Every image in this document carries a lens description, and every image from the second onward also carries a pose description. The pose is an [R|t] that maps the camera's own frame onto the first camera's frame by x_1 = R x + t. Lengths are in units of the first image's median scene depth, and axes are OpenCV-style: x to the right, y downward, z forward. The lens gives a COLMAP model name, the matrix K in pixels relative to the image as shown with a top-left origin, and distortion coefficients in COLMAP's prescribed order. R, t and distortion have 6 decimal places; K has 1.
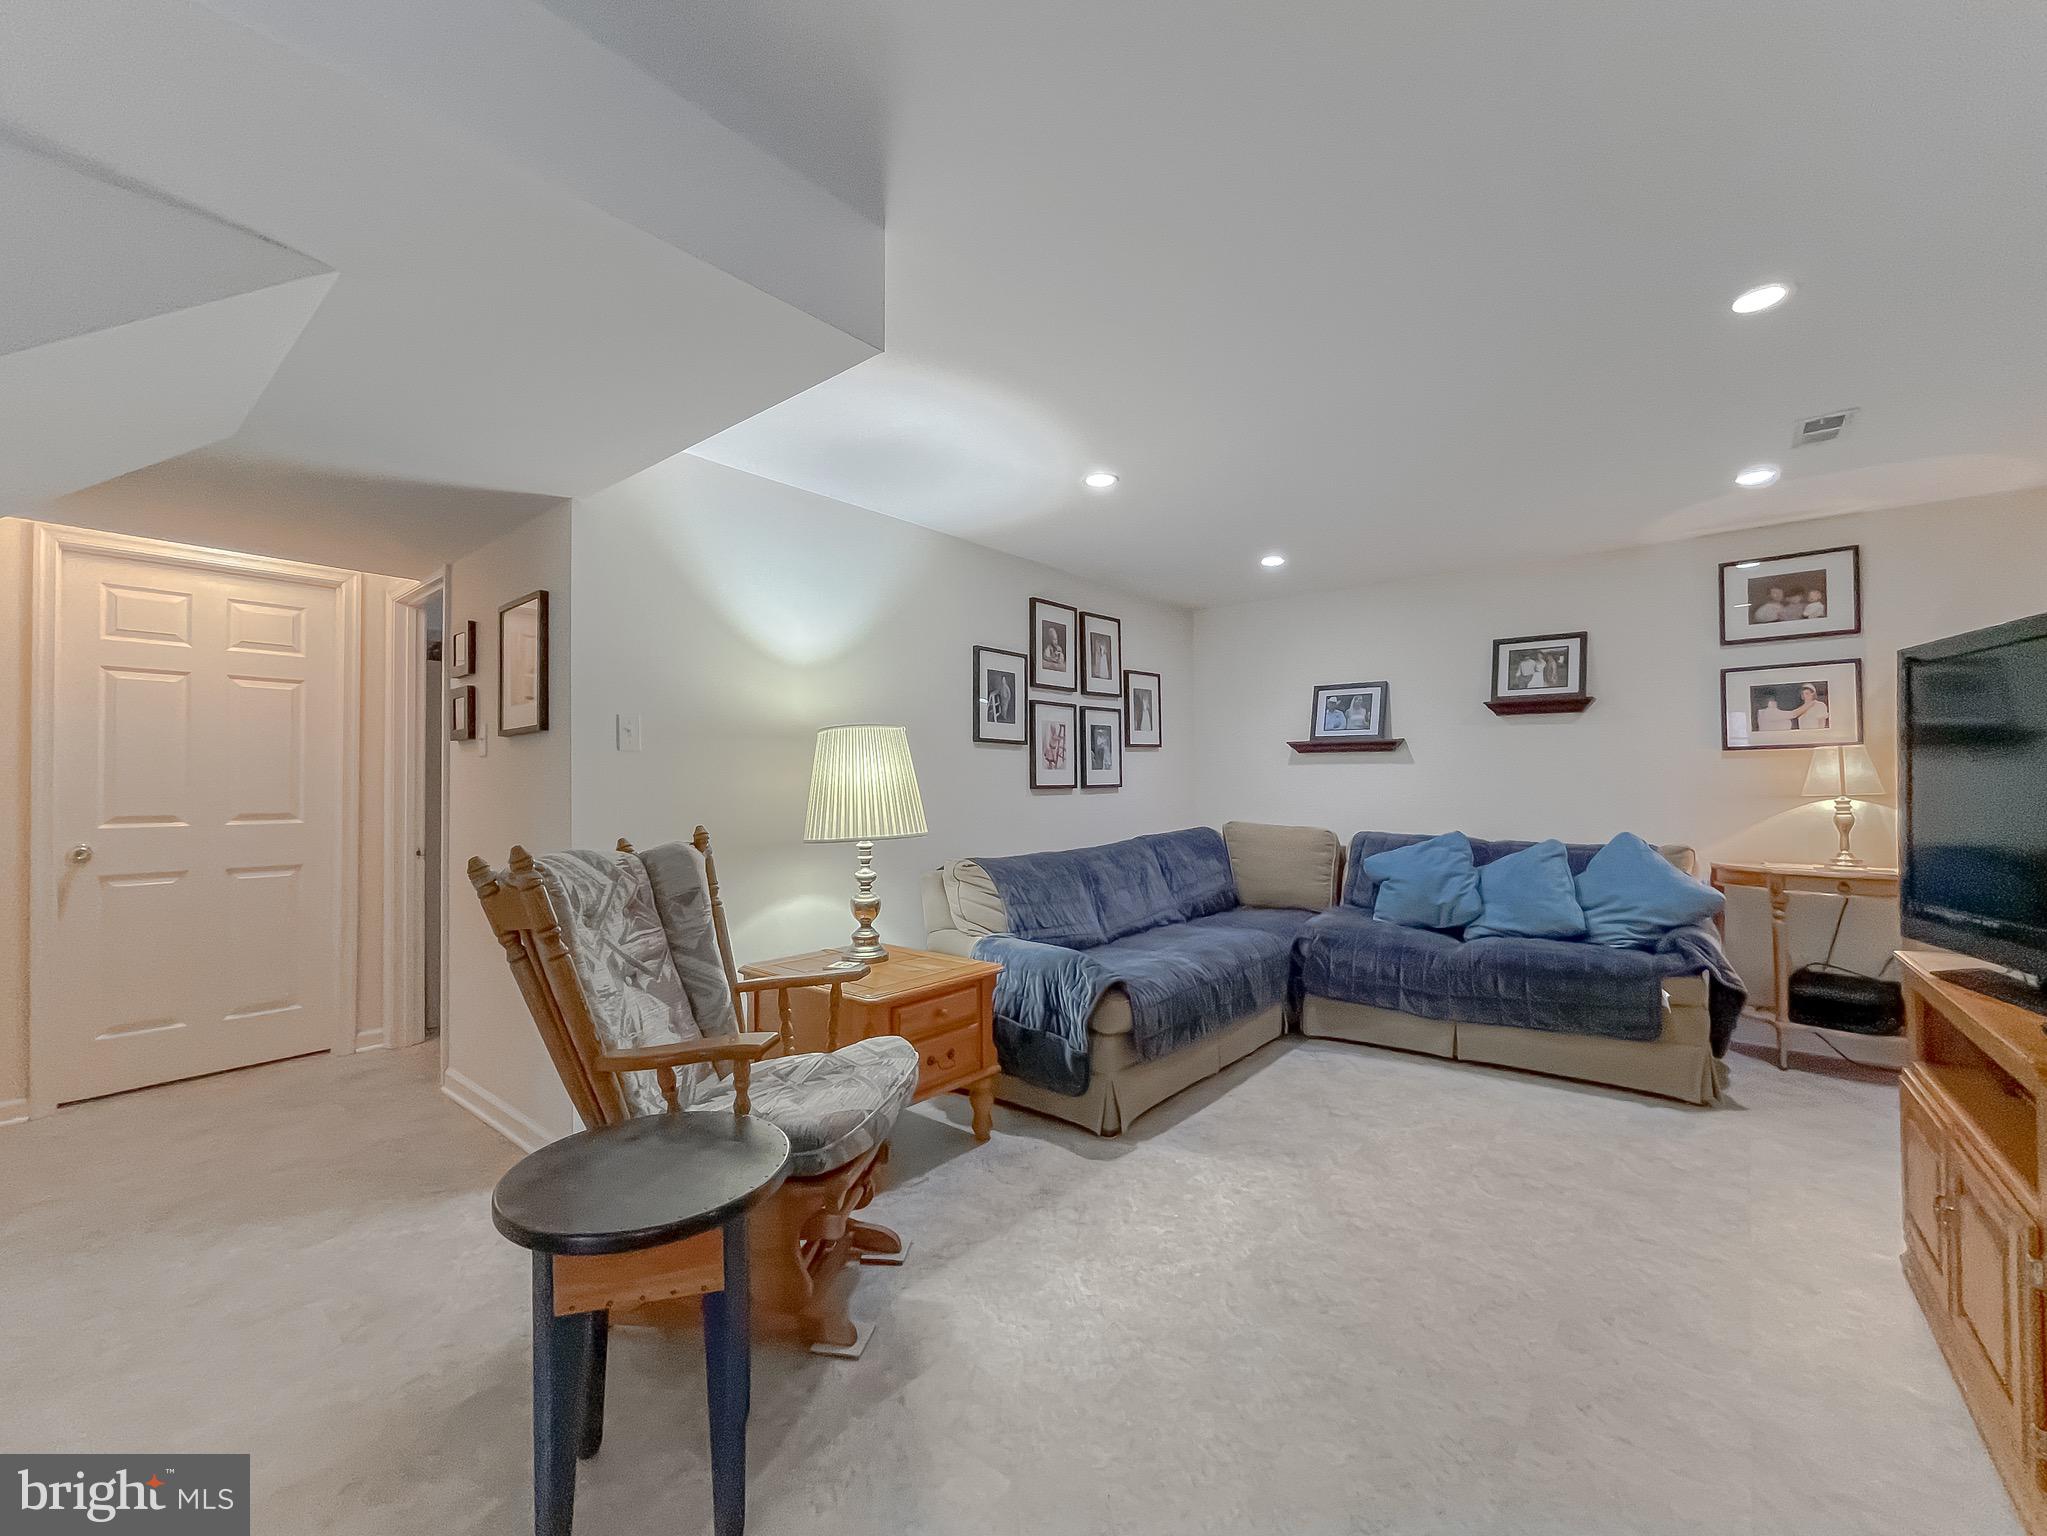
lens RADIAL K [[840.0, 0, 1024.5], [0, 840.0, 772.8], [0, 0, 1]] dist [0.000468, 0.000095]
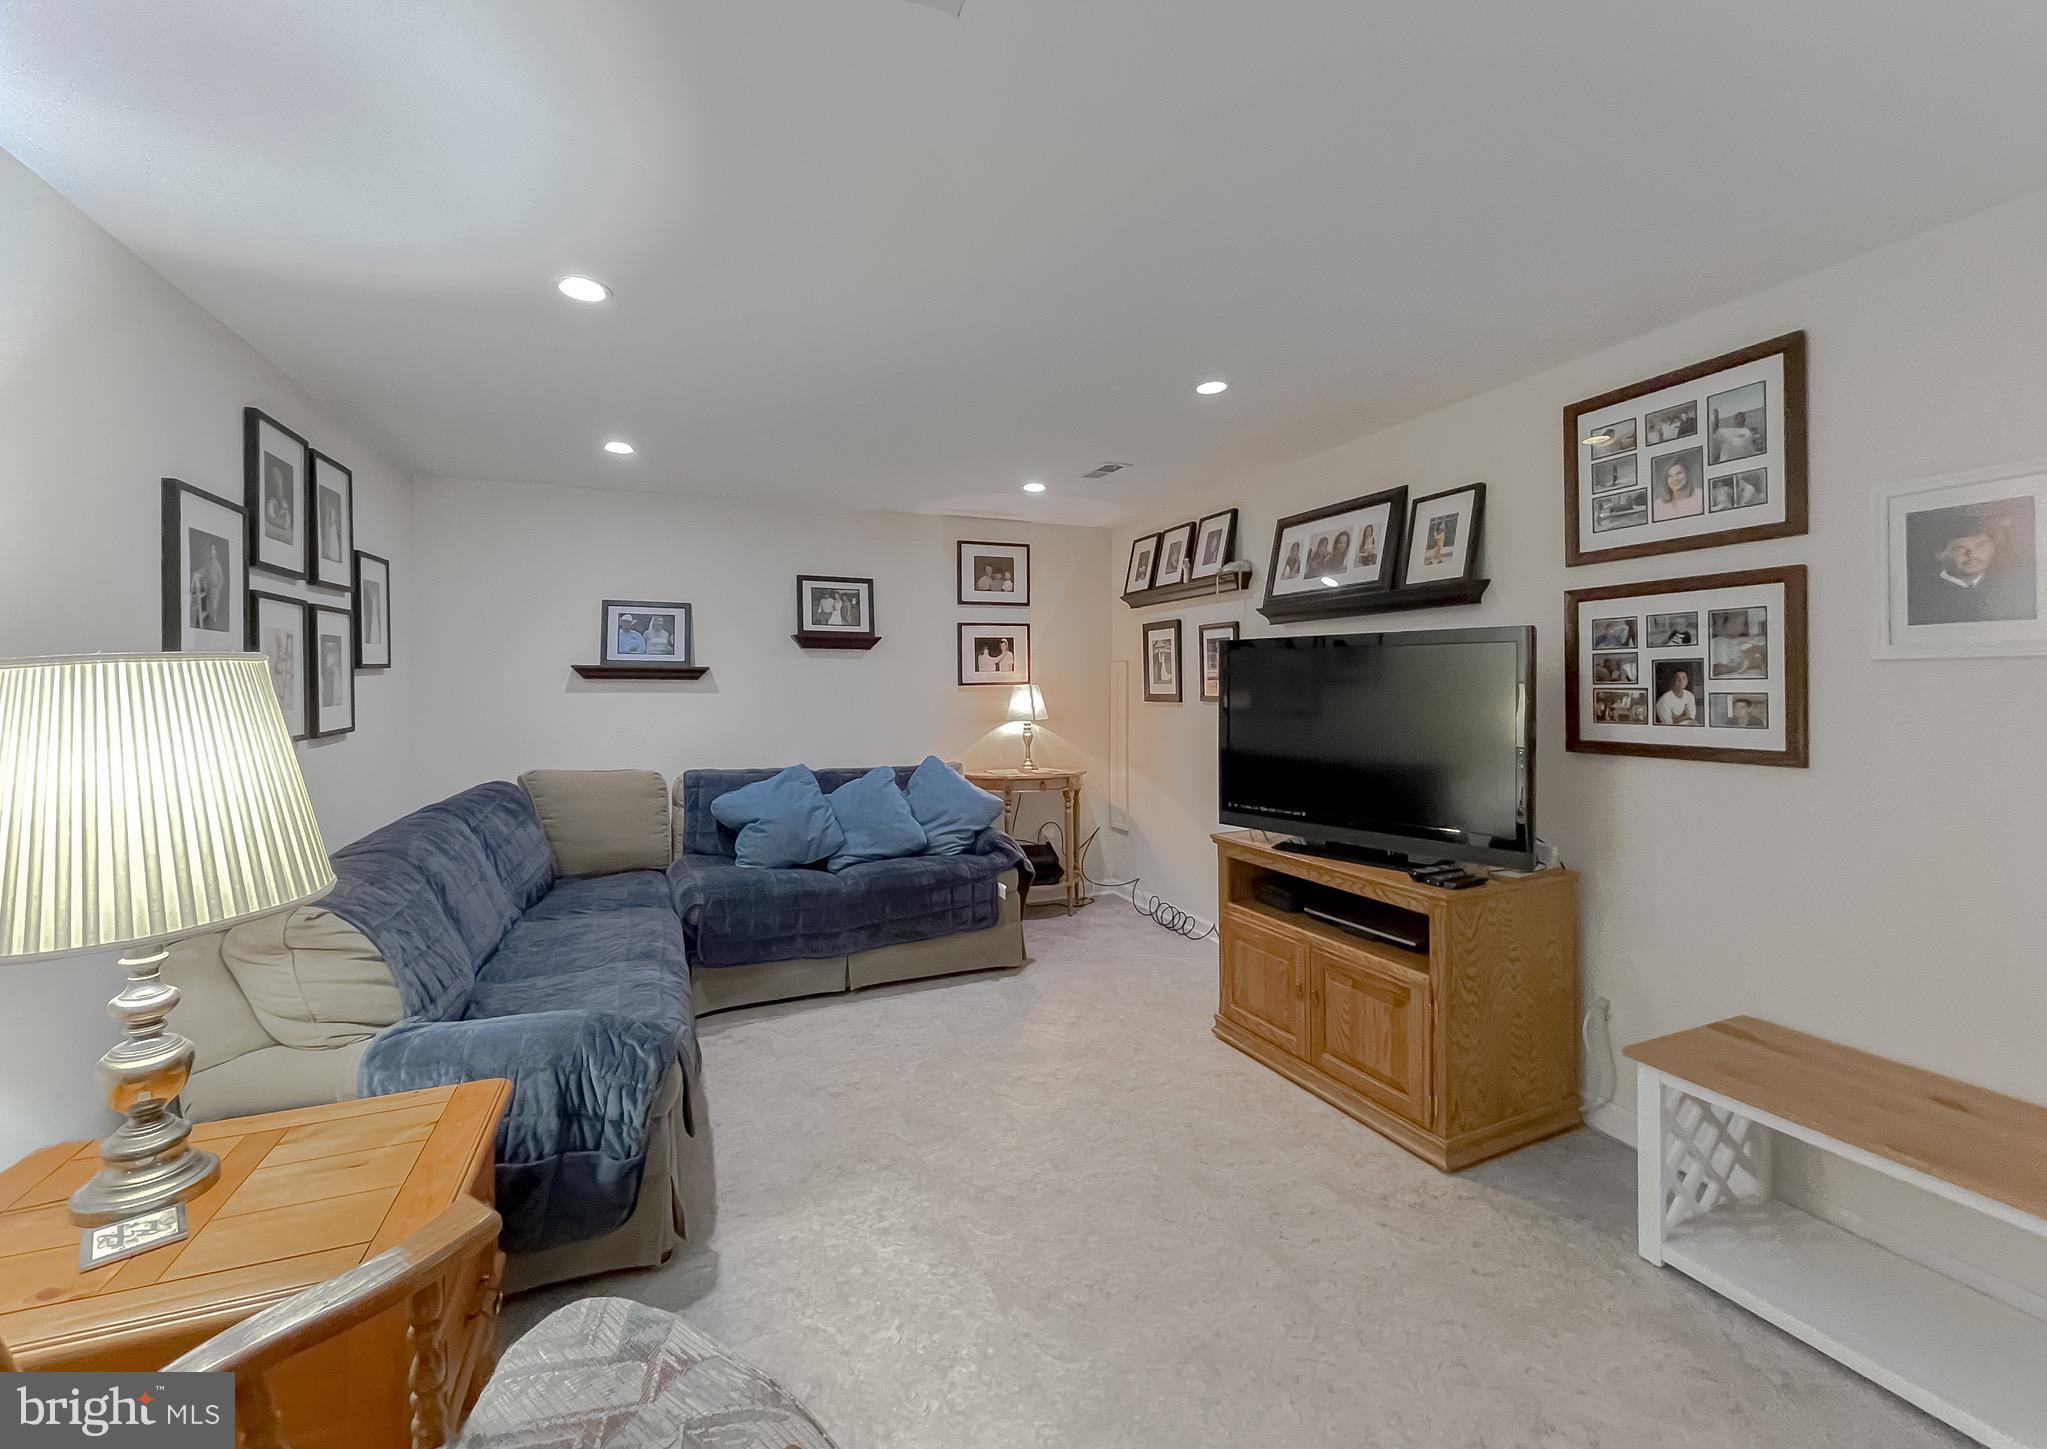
lens RADIAL K [[848.3, 0, 998.2], [0, 848.3, 687.7], [0, 0, 1]] dist [-0.010035, -0.000043]
pose [[0.480415, -0.002297, 0.877038, -0.265749], [-0.011365, 0.999896, 0.008844, -0.034090], [-0.876968, -0.014217, 0.480339, 0.306882]]
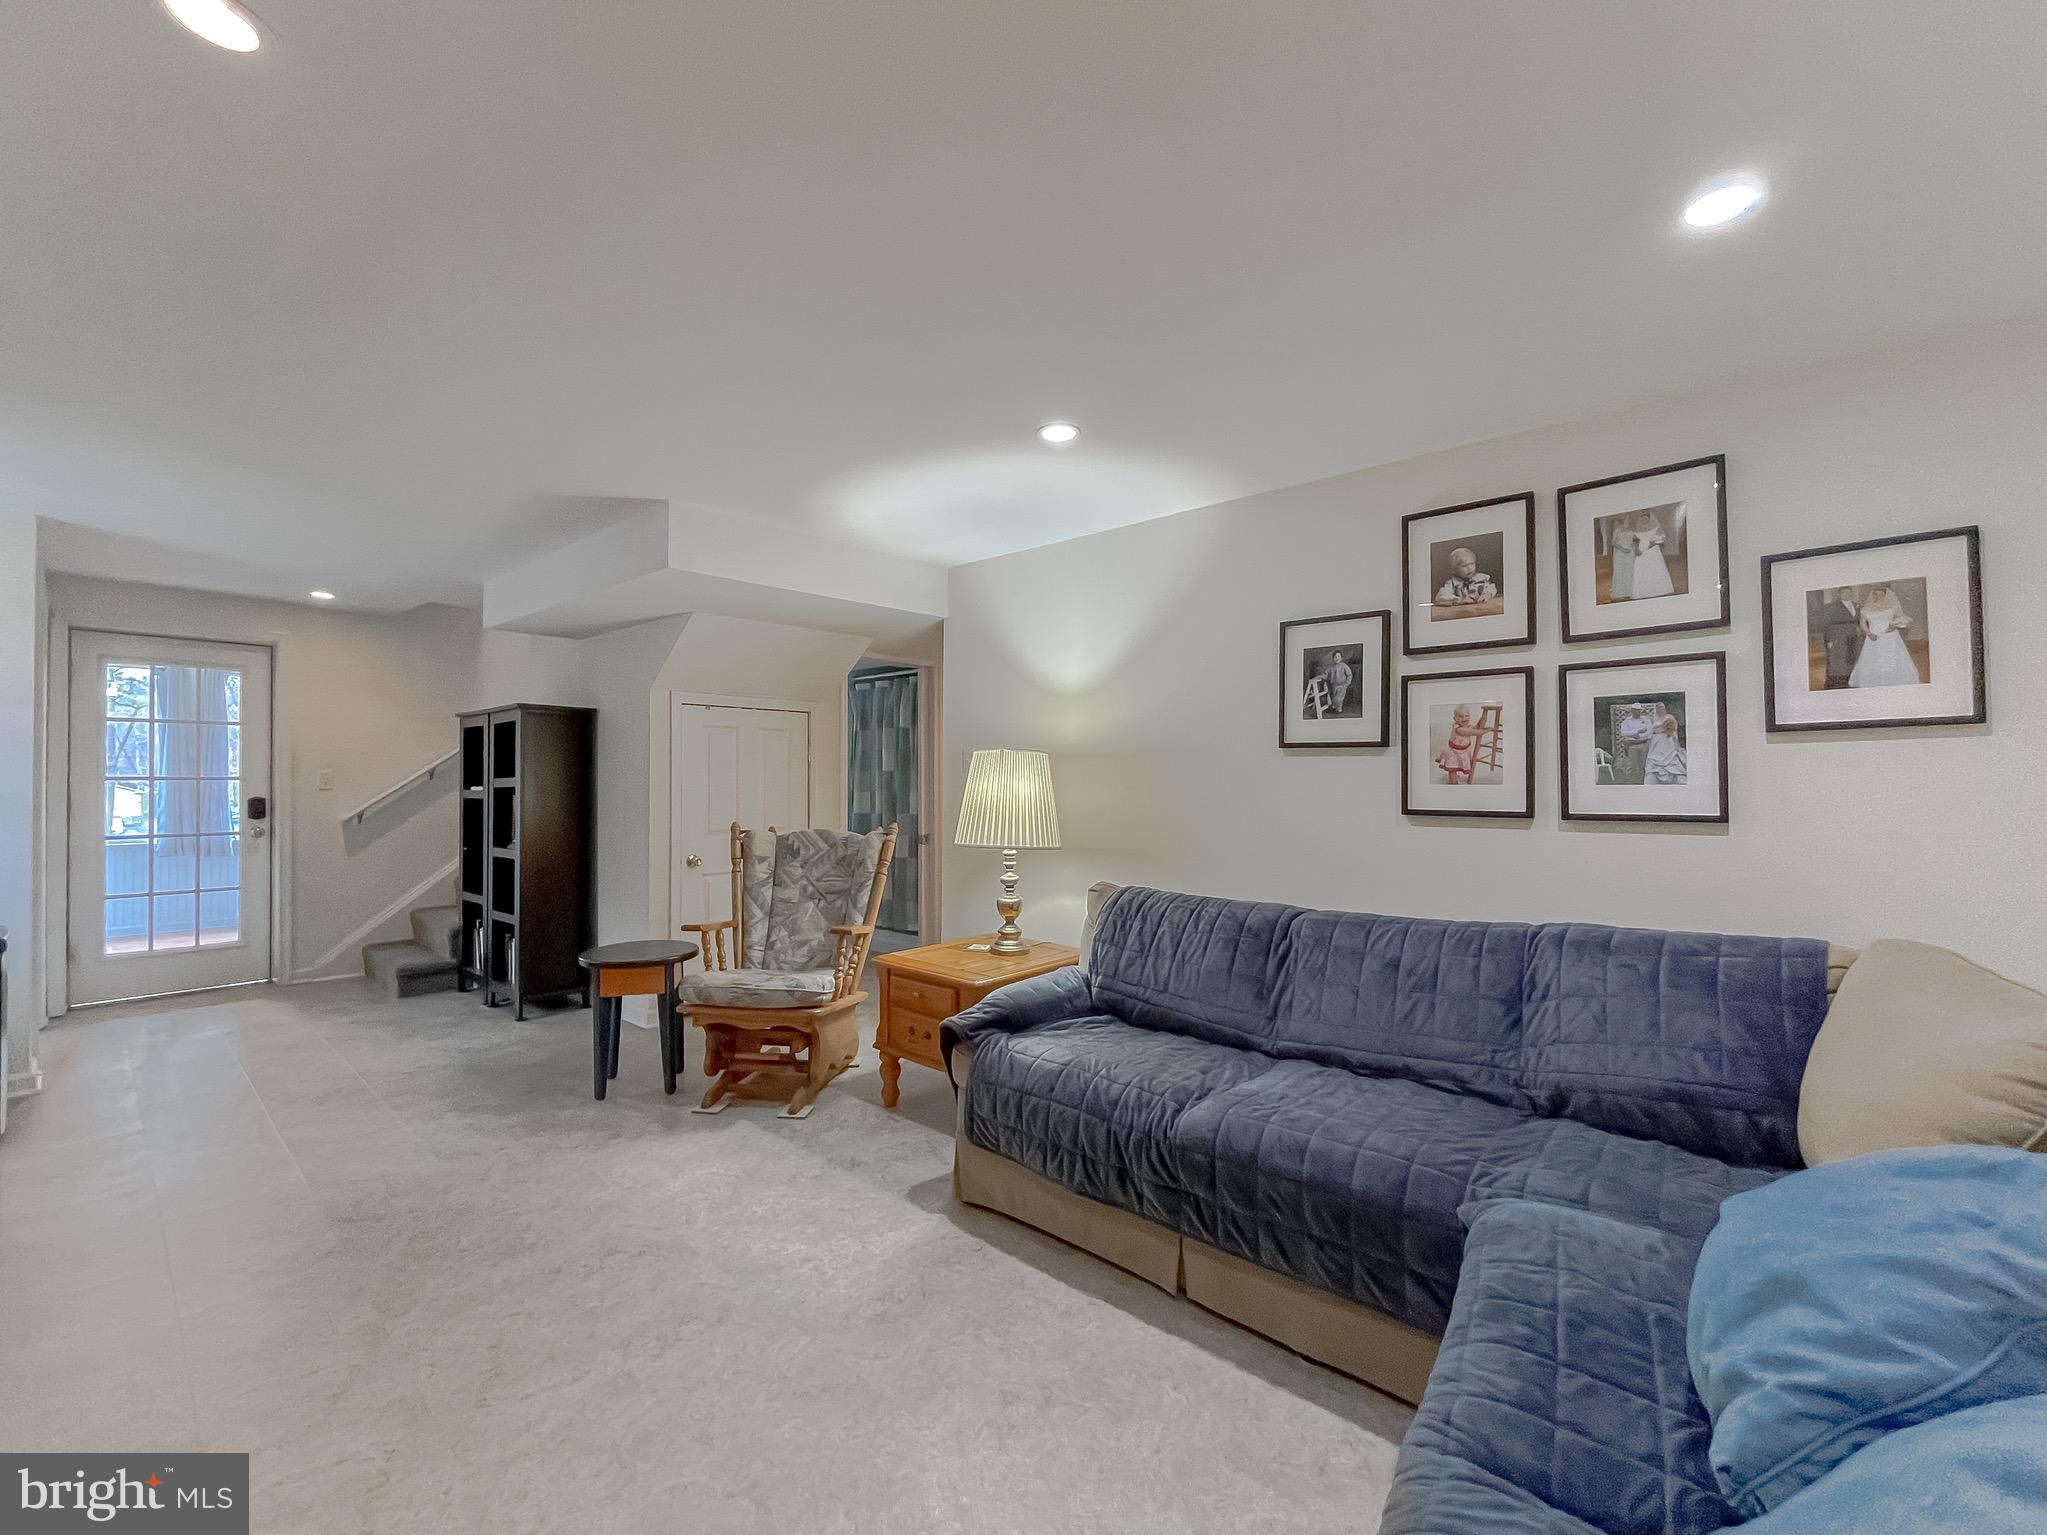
lens RADIAL K [[833.0, 0, 1011.6], [0, 833.0, 772.0], [0, 0, 1]] dist [-0.001927, 0.000078]
pose [[-0.021463, 0.001469, -0.999769, 0.705536], [0.010789, 0.999941, 0.001238, -0.018536], [0.999711, -0.010760, -0.021477, 0.765118]]
